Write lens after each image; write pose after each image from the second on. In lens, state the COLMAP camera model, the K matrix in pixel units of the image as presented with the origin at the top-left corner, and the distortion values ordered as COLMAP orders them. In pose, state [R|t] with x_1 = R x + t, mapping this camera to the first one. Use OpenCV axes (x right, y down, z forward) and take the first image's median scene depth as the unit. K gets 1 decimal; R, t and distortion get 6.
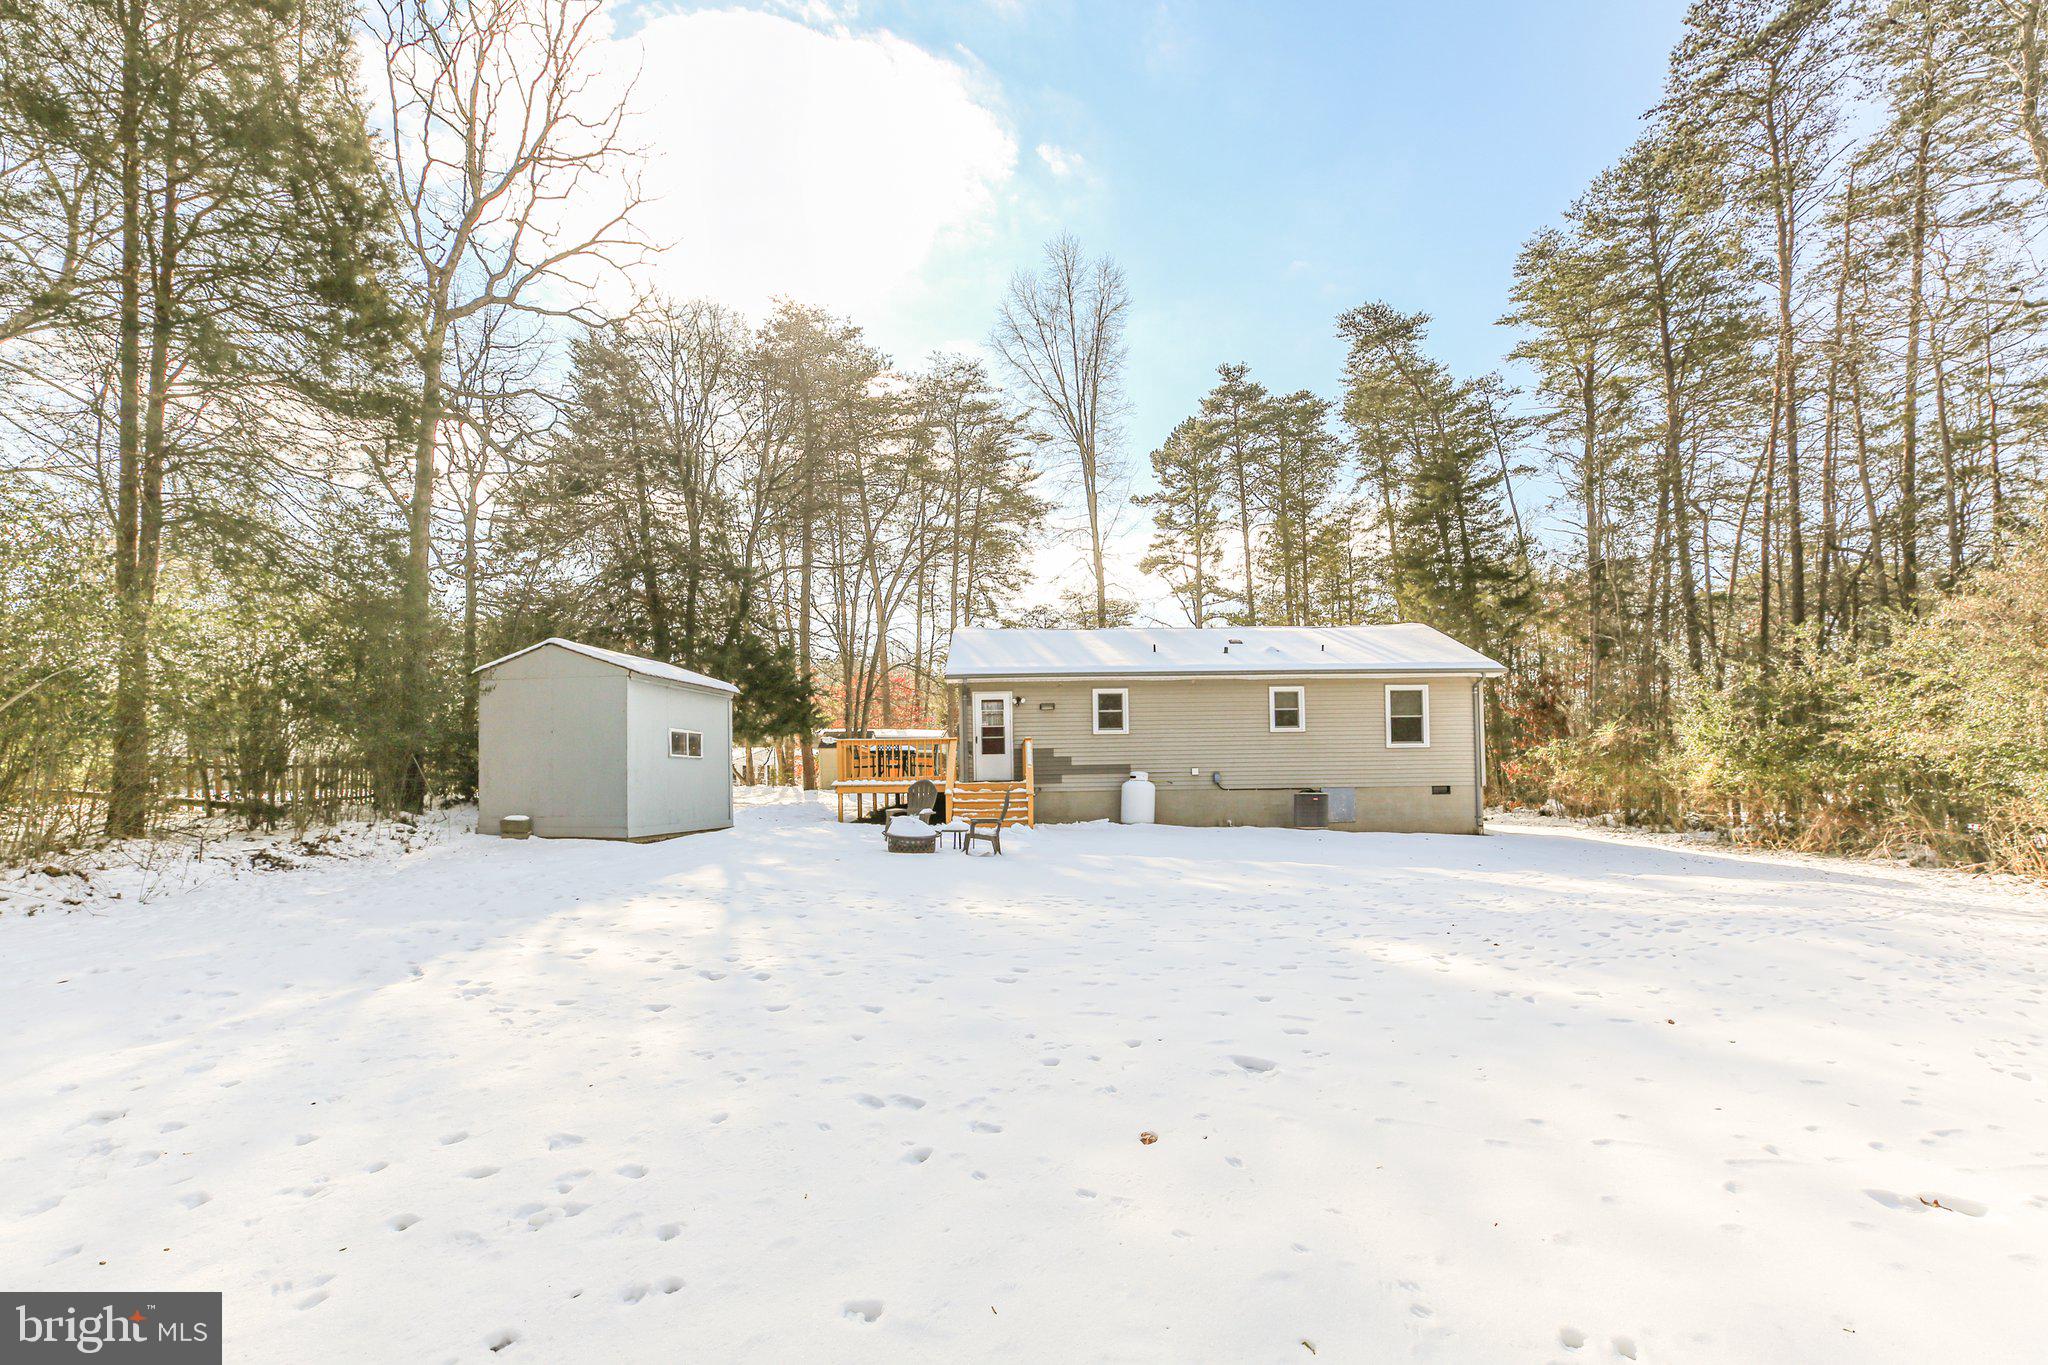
lens RADIAL K [[967.6, 0, 1024.1], [0, 967.6, 737.0], [0, 0, 1]] dist [-0.000216, 0.000204]
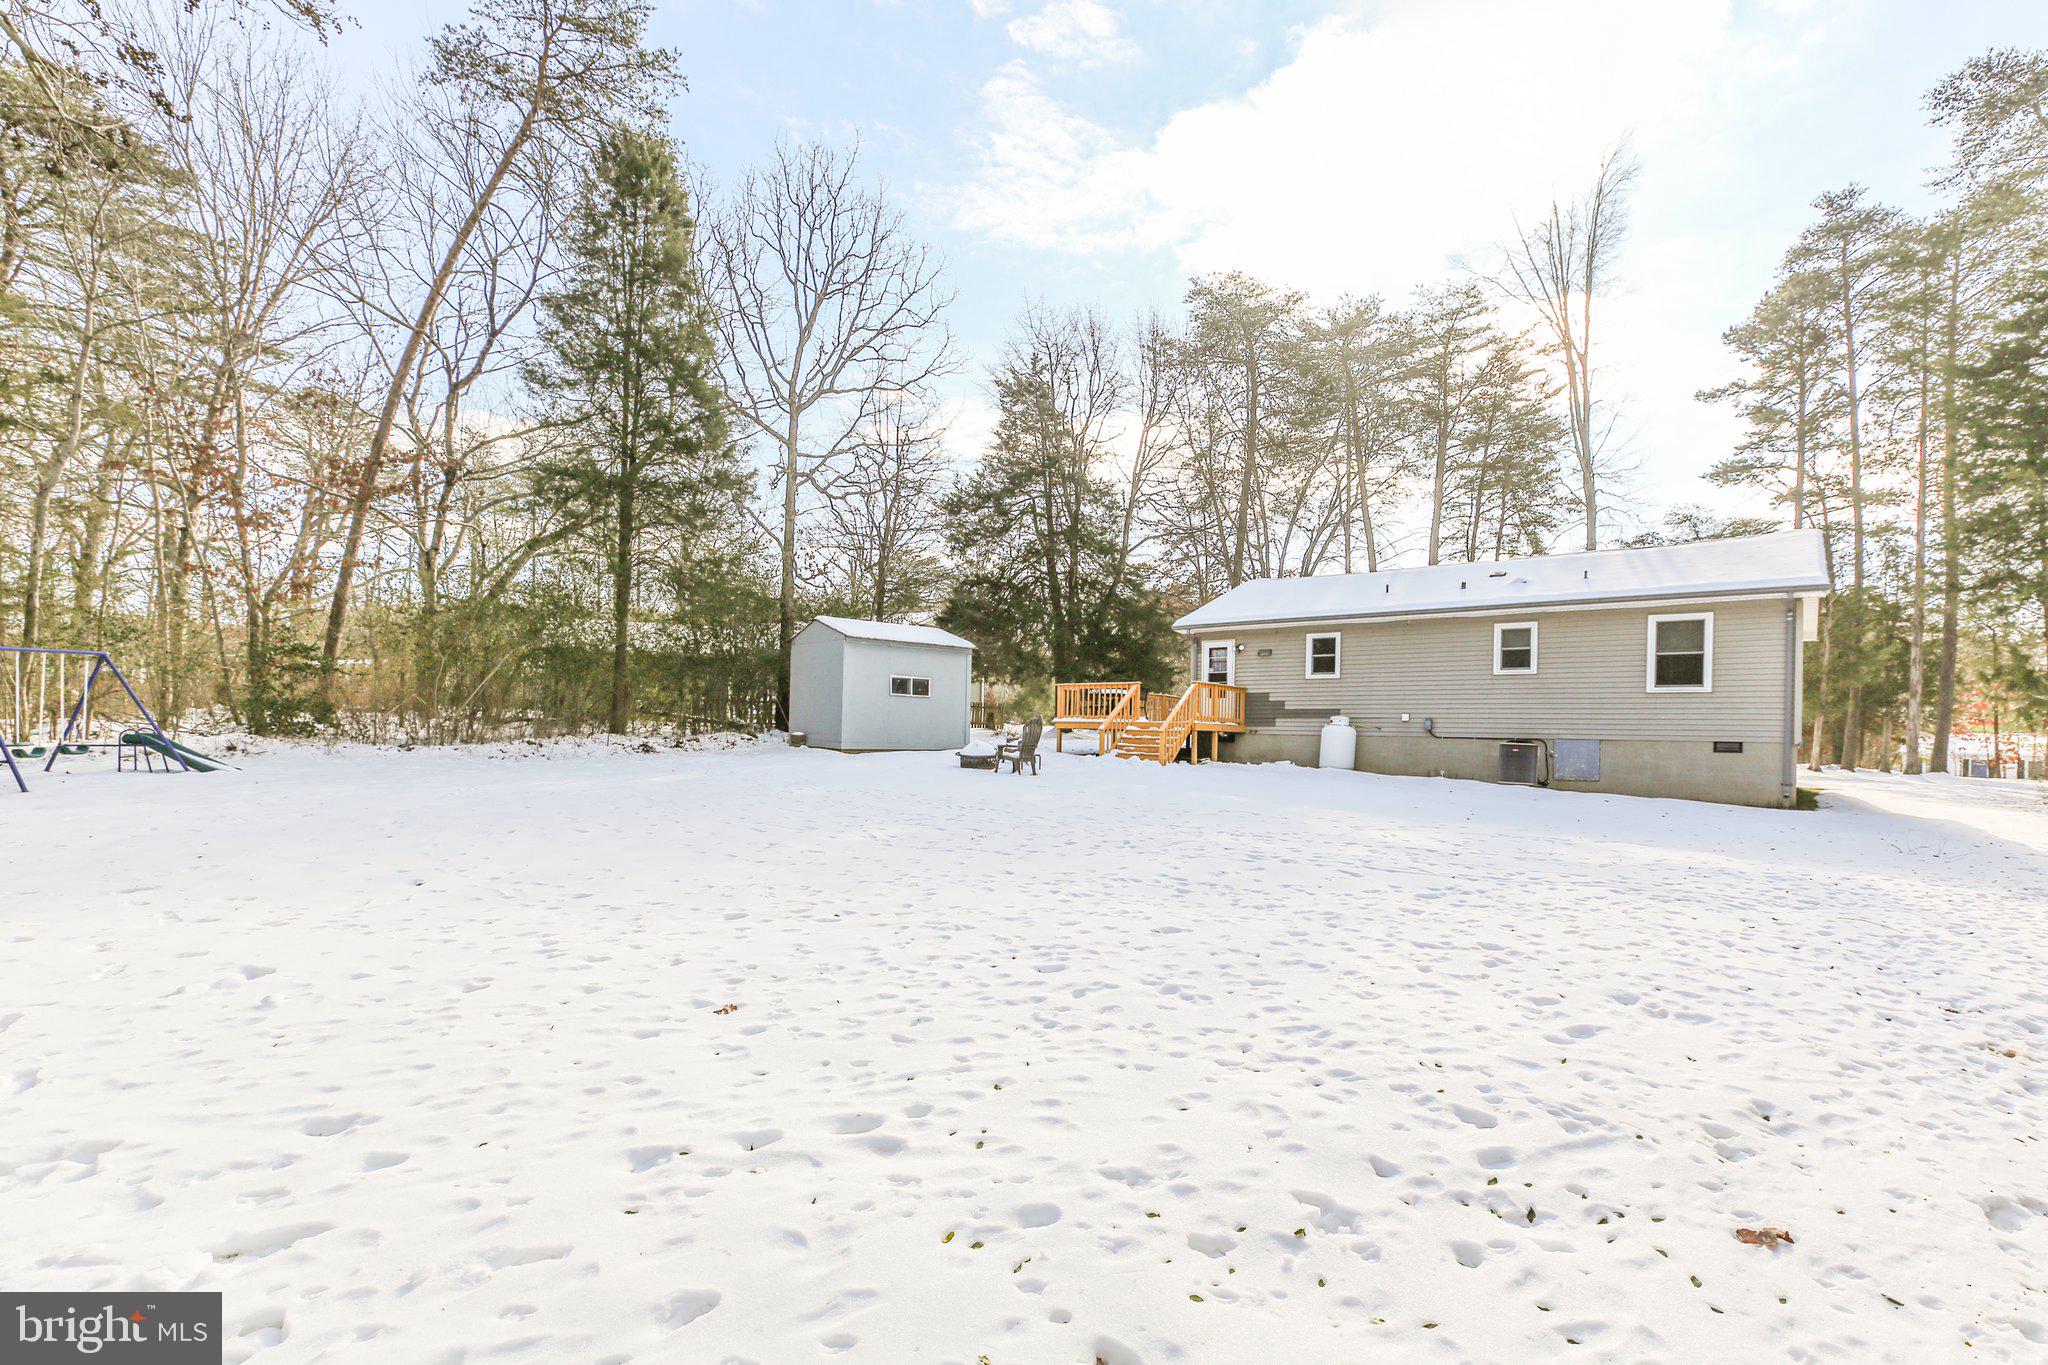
lens RADIAL K [[954.0, 0, 1025.0], [0, 954.0, 704.3], [0, 0, 1]] dist [-0.000092, 0.001203]
pose [[0.761921, 0.009310, -0.647604, 0.493037], [-0.000904, 0.999911, 0.013311, 0.010751], [0.647670, -0.009556, 0.761861, 0.051901]]
